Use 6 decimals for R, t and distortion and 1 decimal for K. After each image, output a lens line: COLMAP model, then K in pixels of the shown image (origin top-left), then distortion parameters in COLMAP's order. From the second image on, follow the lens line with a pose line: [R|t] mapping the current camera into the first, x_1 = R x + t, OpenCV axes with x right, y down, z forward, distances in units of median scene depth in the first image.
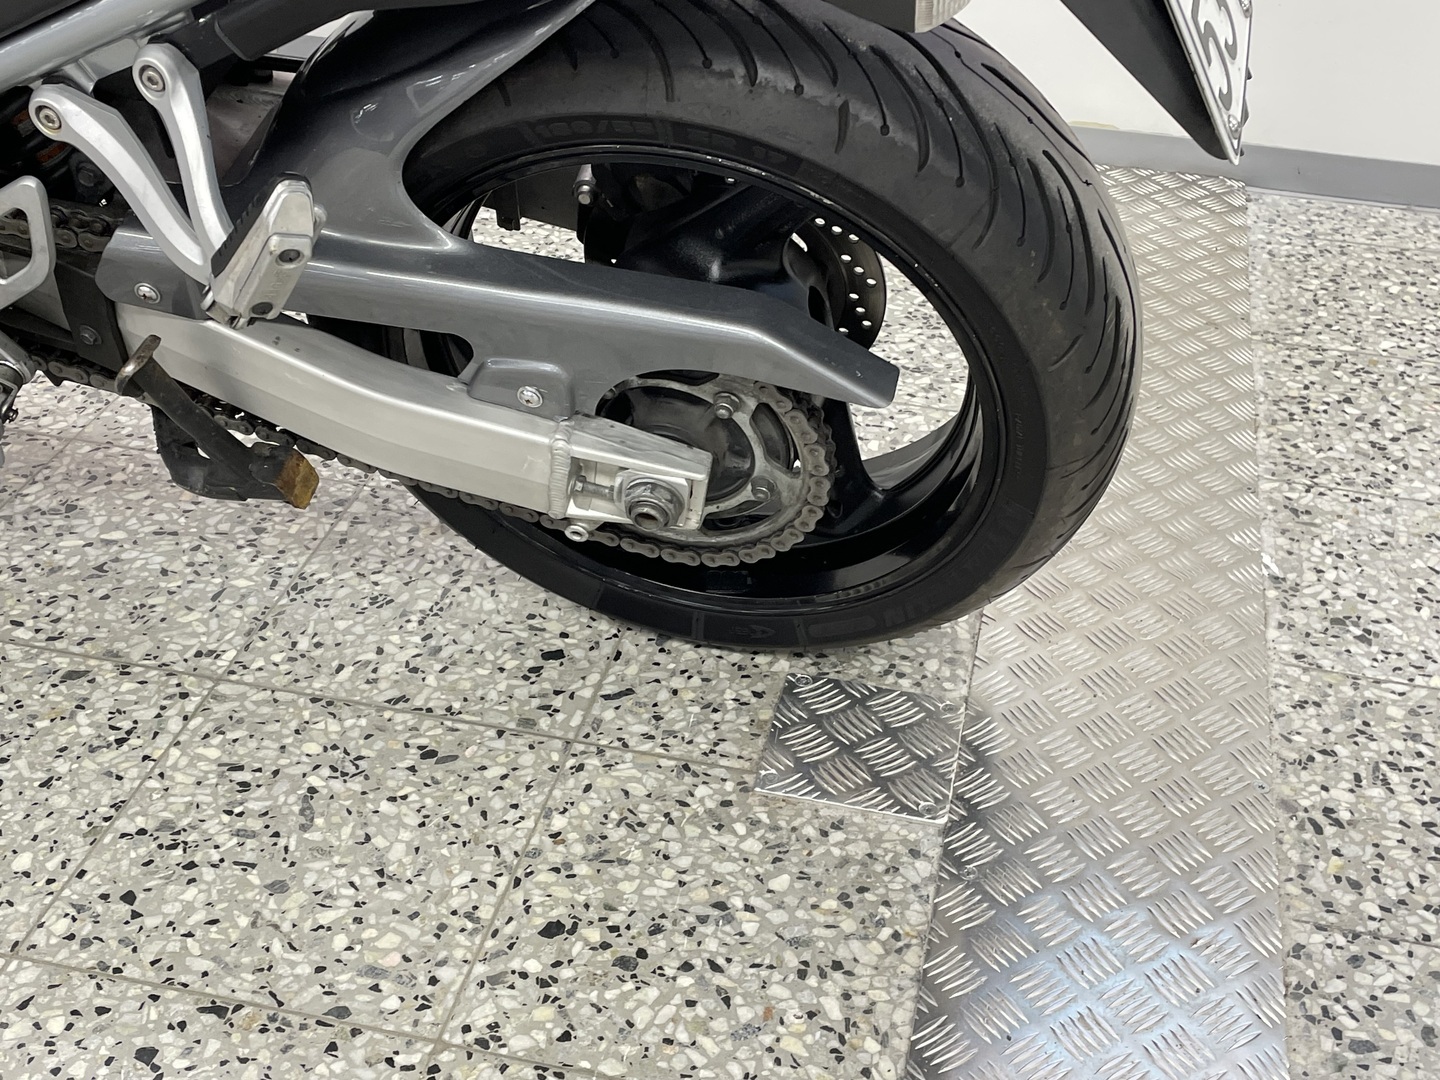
lens RADIAL K [[1698.9, 0, 723.4], [0, 1698.9, 534.6], [0, 0, 1]] dist [0.064484, 0.000000]
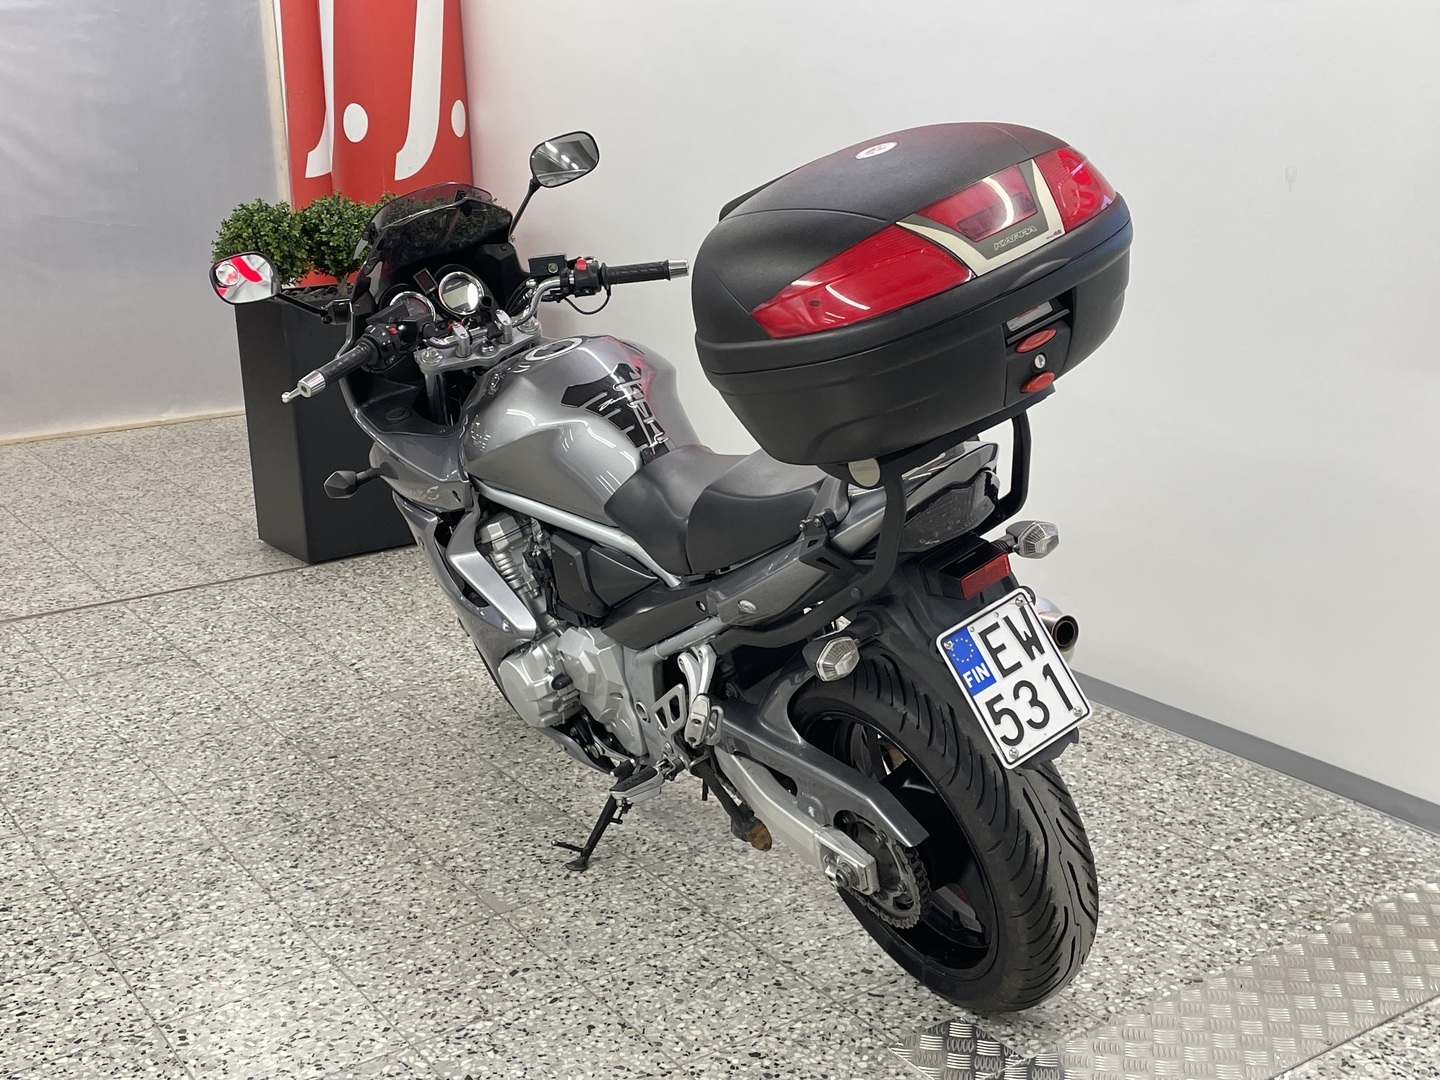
lens RADIAL K [[1698.9, 0, 719.6], [0, 1698.9, 499.3], [0, 0, 1]] dist [0.064484, 0.000000]
pose [[0.724450, 0.110421, -0.680426, 1.213622], [-0.346155, 0.911881, -0.220569, 0.078595], [0.596112, 0.395323, 0.698834, -0.791869]]
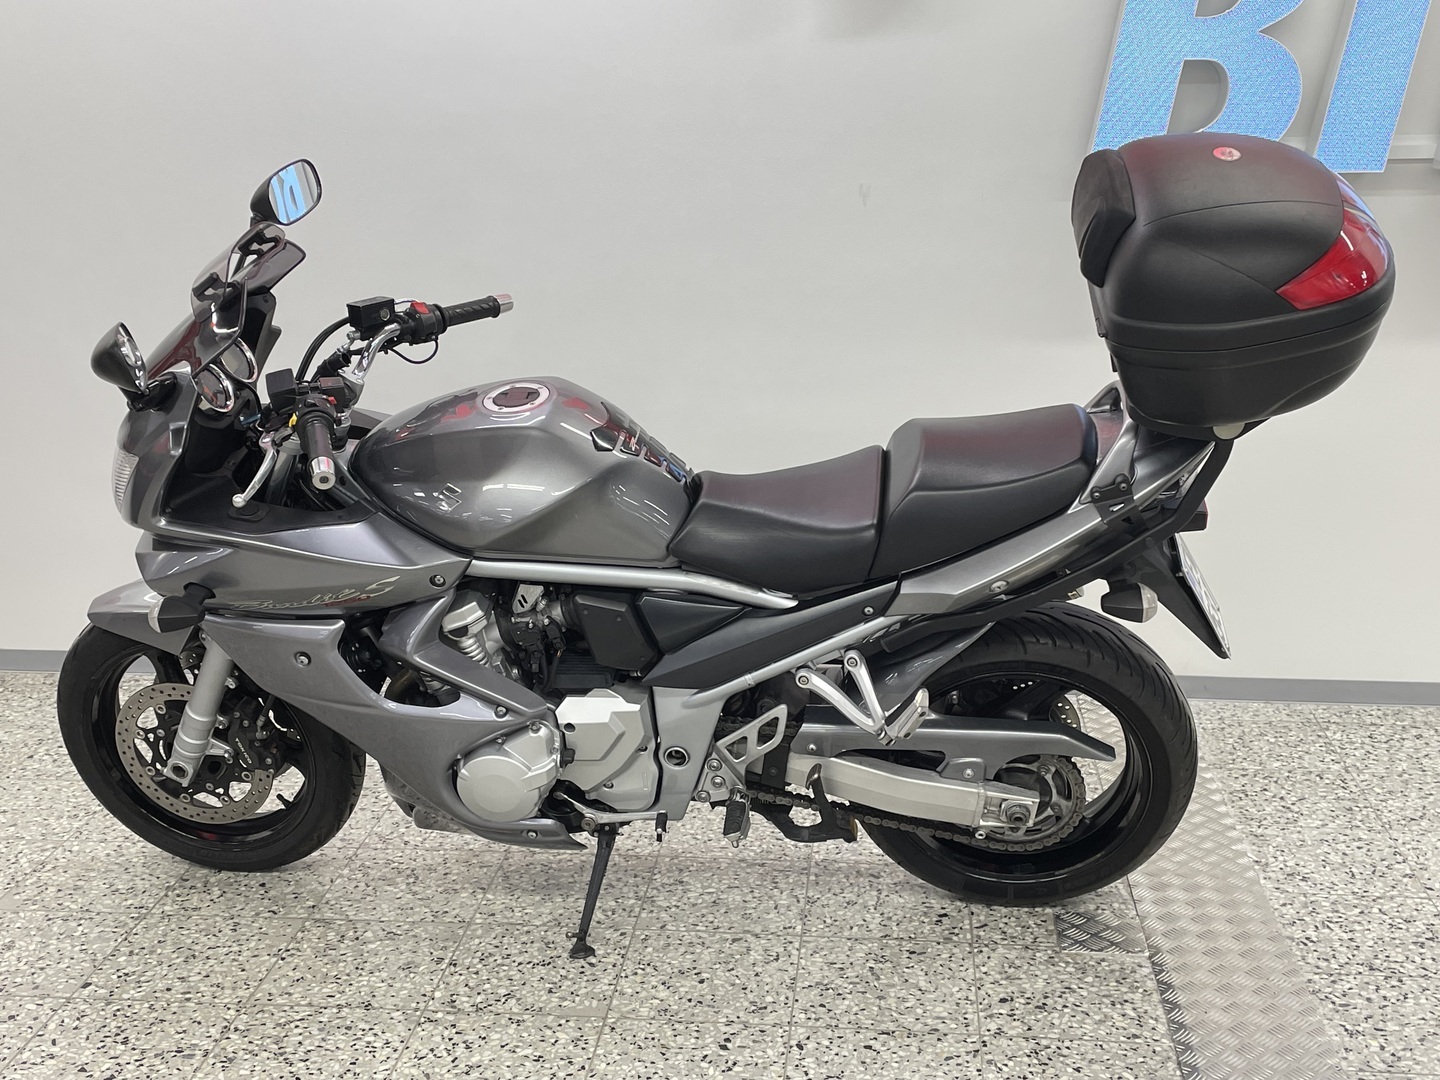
lens RADIAL K [[1698.9, 0, 719.6], [0, 1698.9, 550.0], [0, 0, 1]] dist [0.064484, 0.000000]
pose [[0.991977, -0.073220, 0.103060, -0.655104], [0.103761, 0.937259, -0.332836, 0.375396], [-0.072223, 0.340859, 0.937336, -1.330606]]
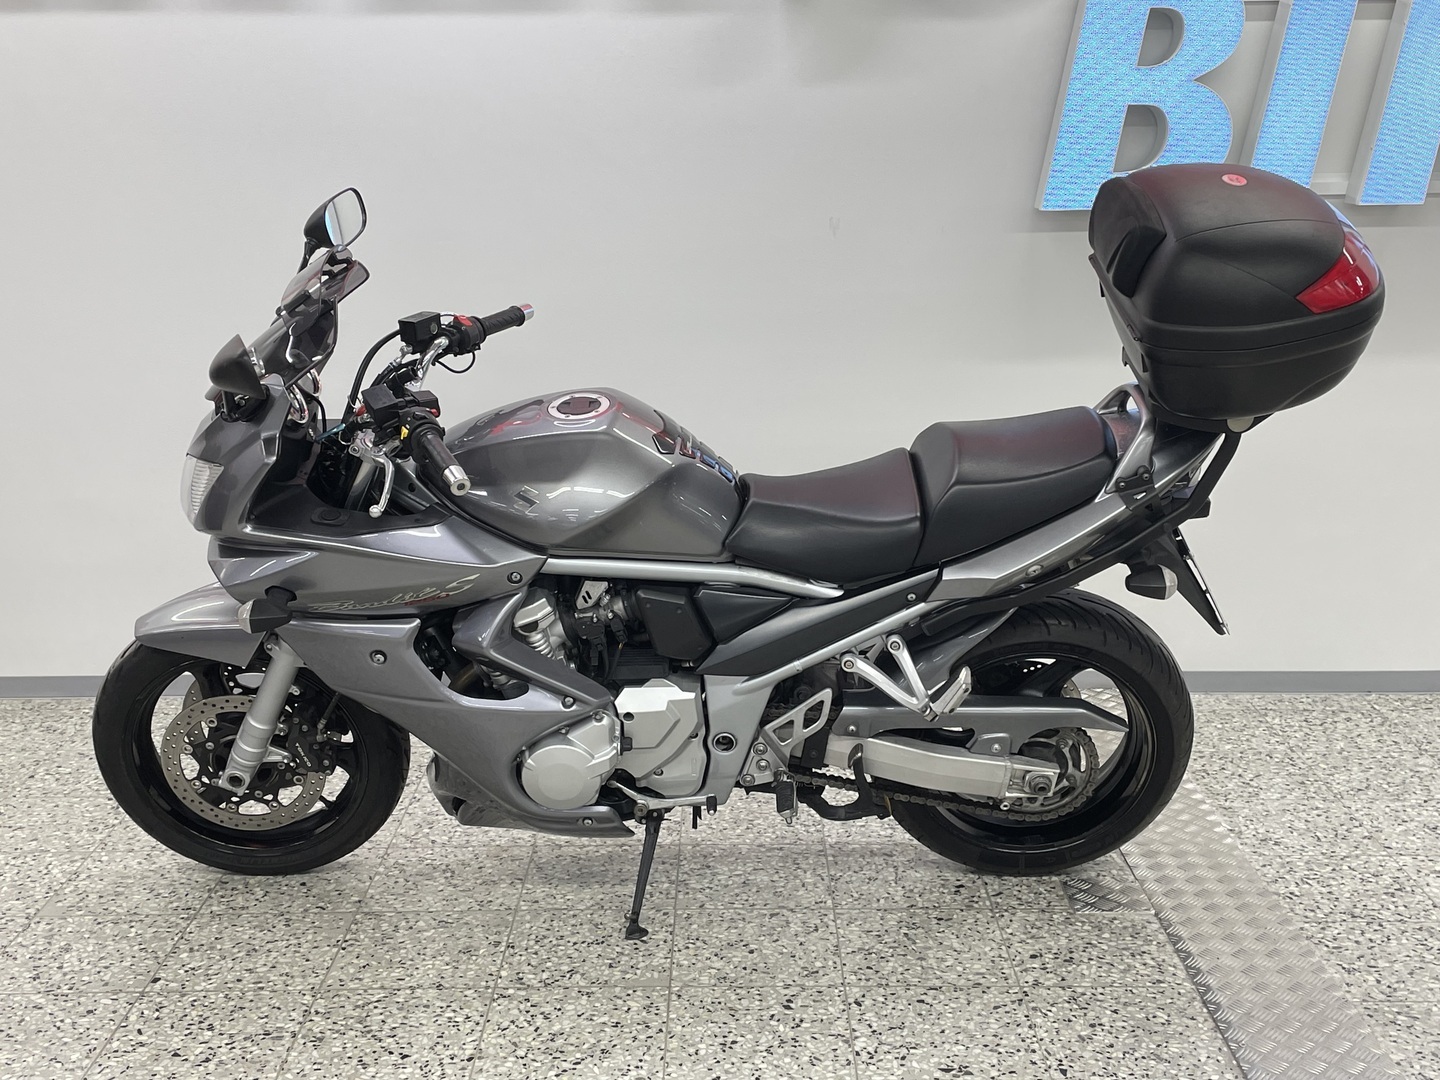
lens RADIAL K [[1698.9, 0, 698.3], [0, 1698.9, 558.6], [0, 0, 1]] dist [0.064484, 0.000000]
pose [[0.977103, -0.089663, 0.192951, -0.984617], [0.152404, 0.927757, -0.340647, 0.452444], [-0.148469, 0.362254, 0.920179, -1.428720]]
